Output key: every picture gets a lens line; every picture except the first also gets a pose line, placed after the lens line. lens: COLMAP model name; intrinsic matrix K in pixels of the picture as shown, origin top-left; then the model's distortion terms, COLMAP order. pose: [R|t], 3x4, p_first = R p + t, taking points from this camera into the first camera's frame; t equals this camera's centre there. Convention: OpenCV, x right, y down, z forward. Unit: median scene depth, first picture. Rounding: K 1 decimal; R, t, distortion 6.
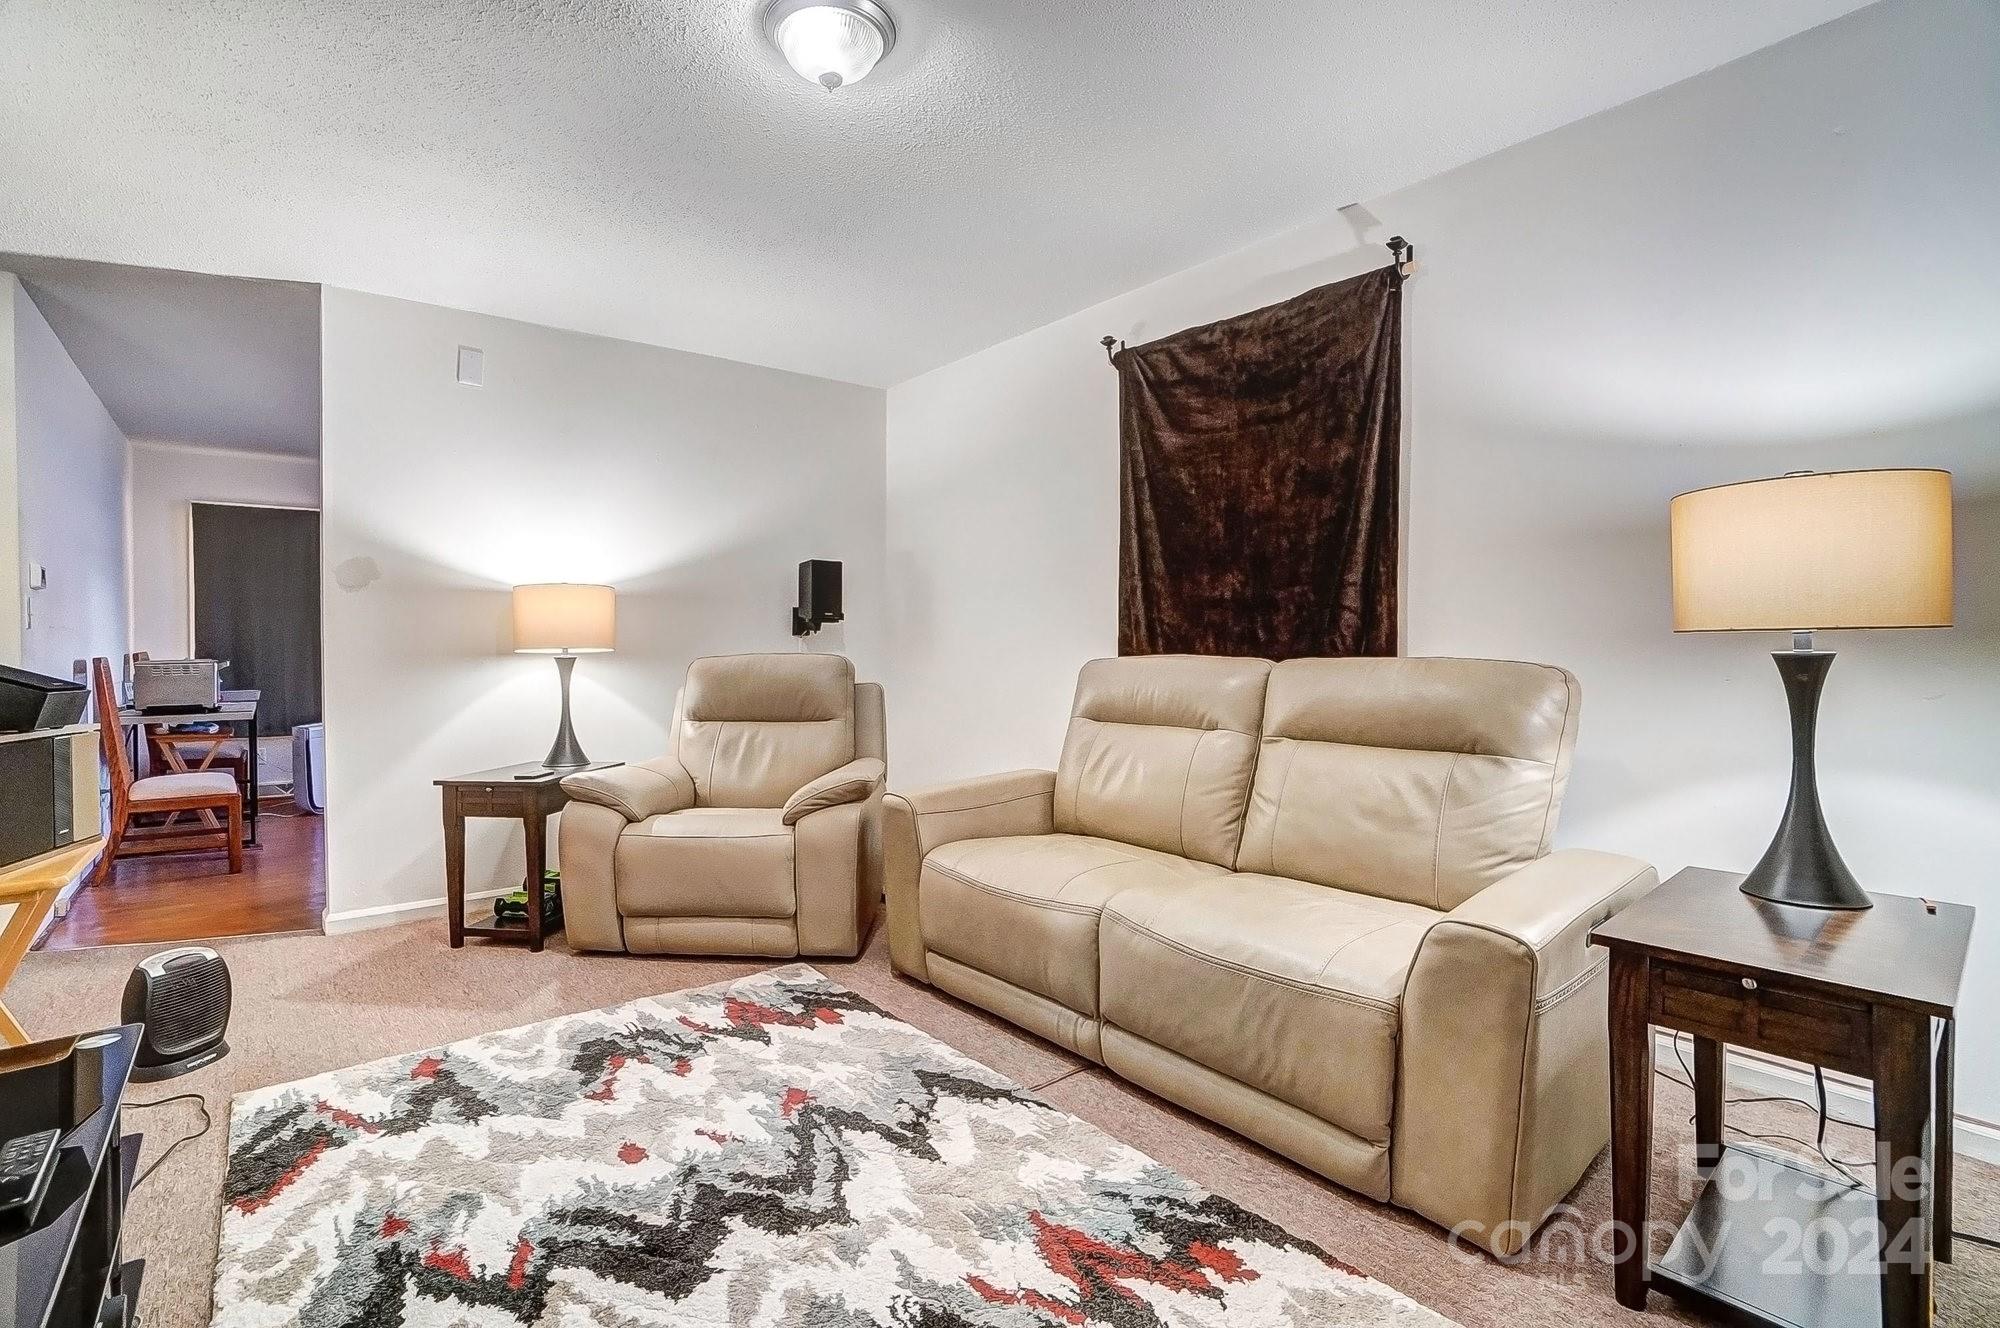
lens RADIAL K [[874.3, 0, 1003.4], [0, 874.3, 656.8], [0, 0, 1]] dist [-0.000141, 0.000010]
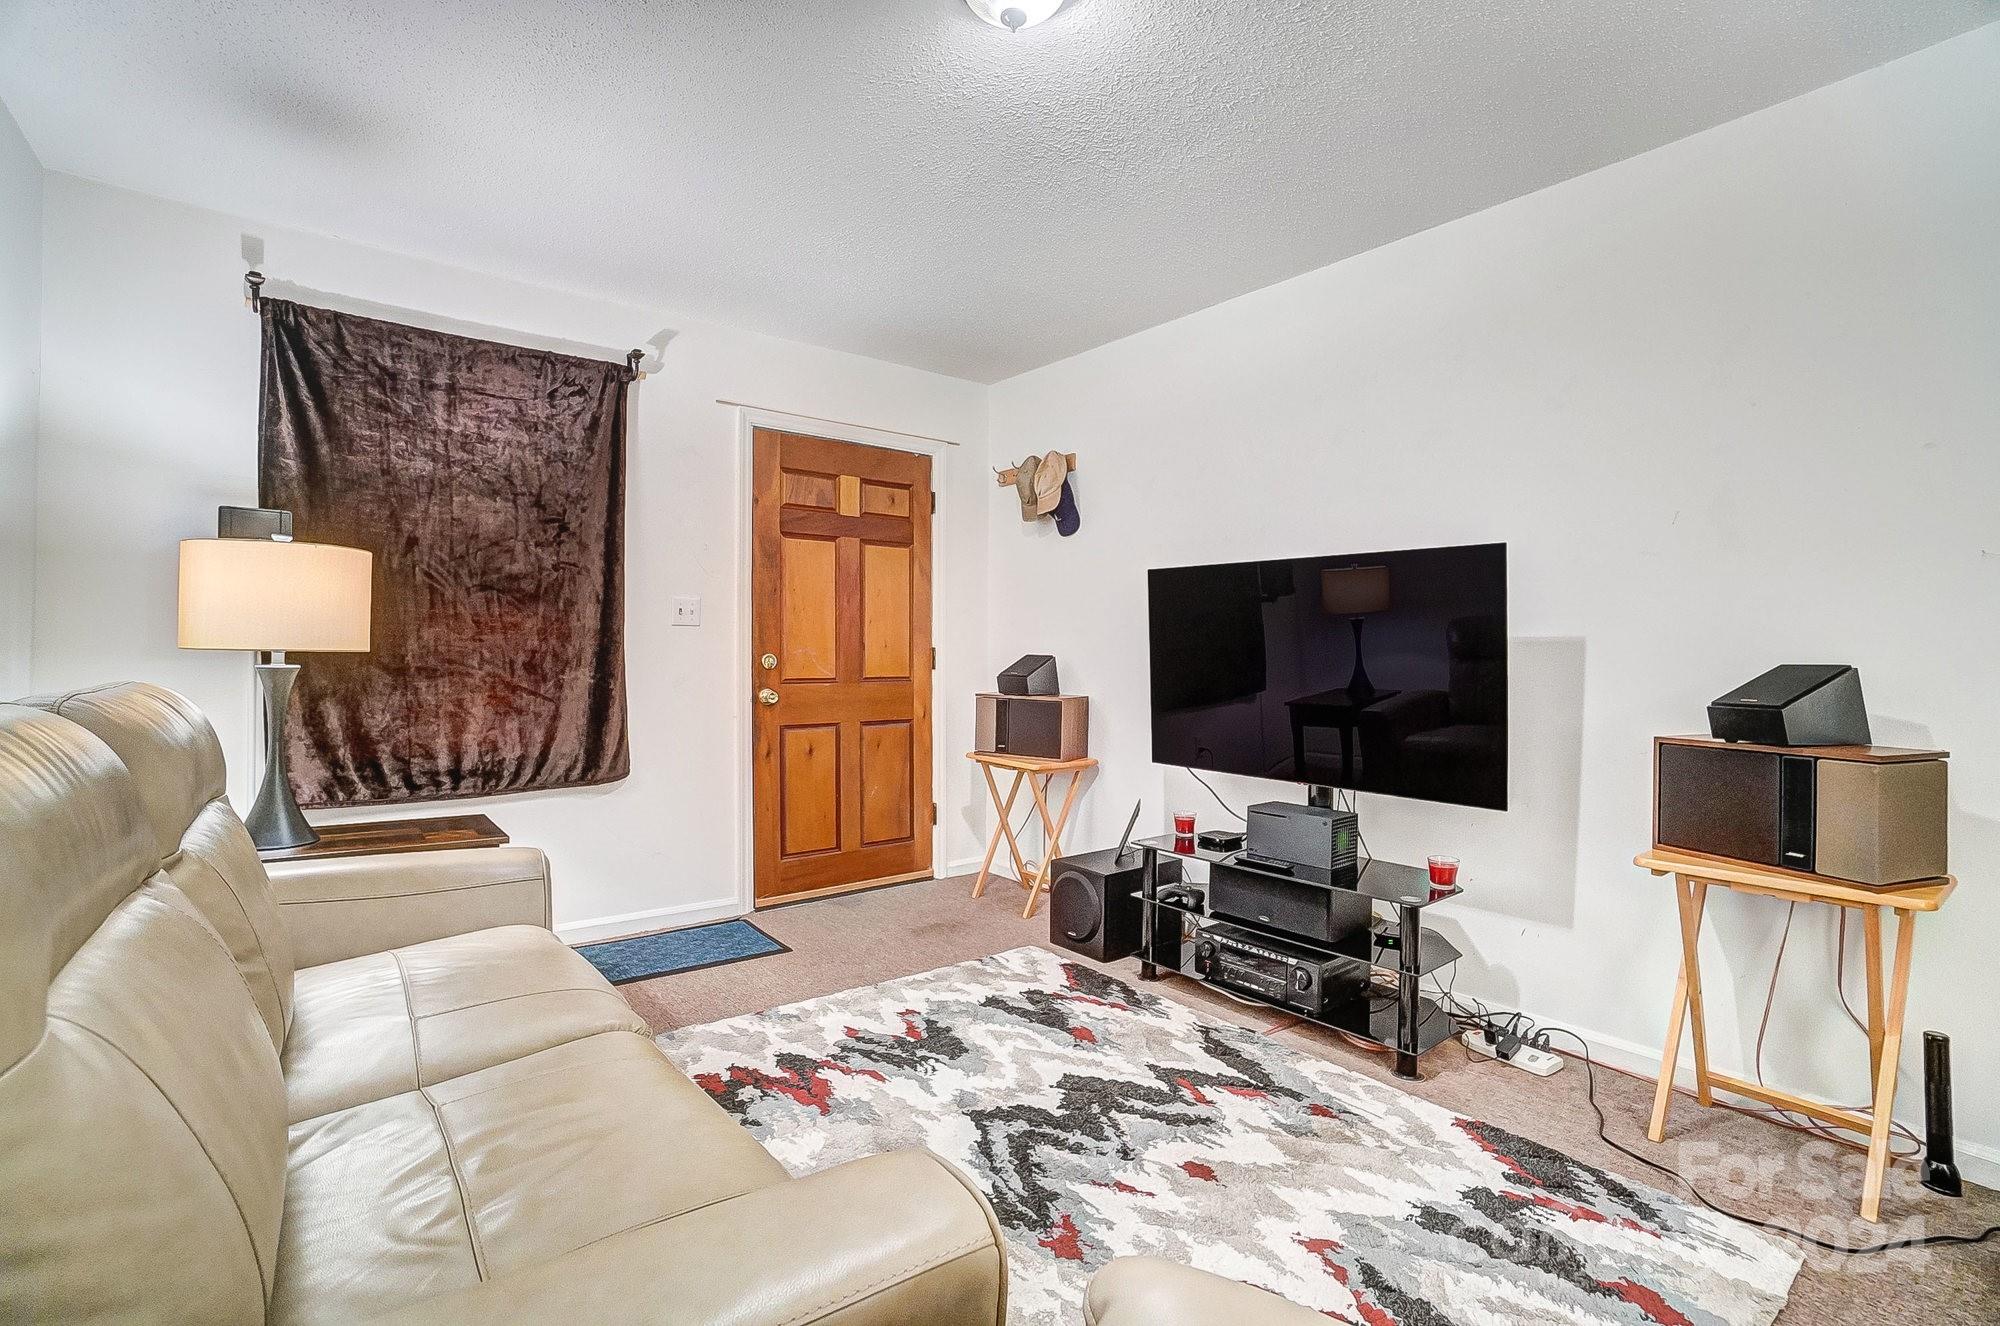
lens RADIAL K [[874.3, 0, 995.2], [0, 874.3, 658.8], [0, 0, 1]] dist [-0.000141, 0.000010]
pose [[-0.999301, 0.002803, 0.037272, -0.247378], [0.003199, 0.999939, 0.010580, -0.028081], [-0.037240, 0.010692, -0.999249, 2.135123]]
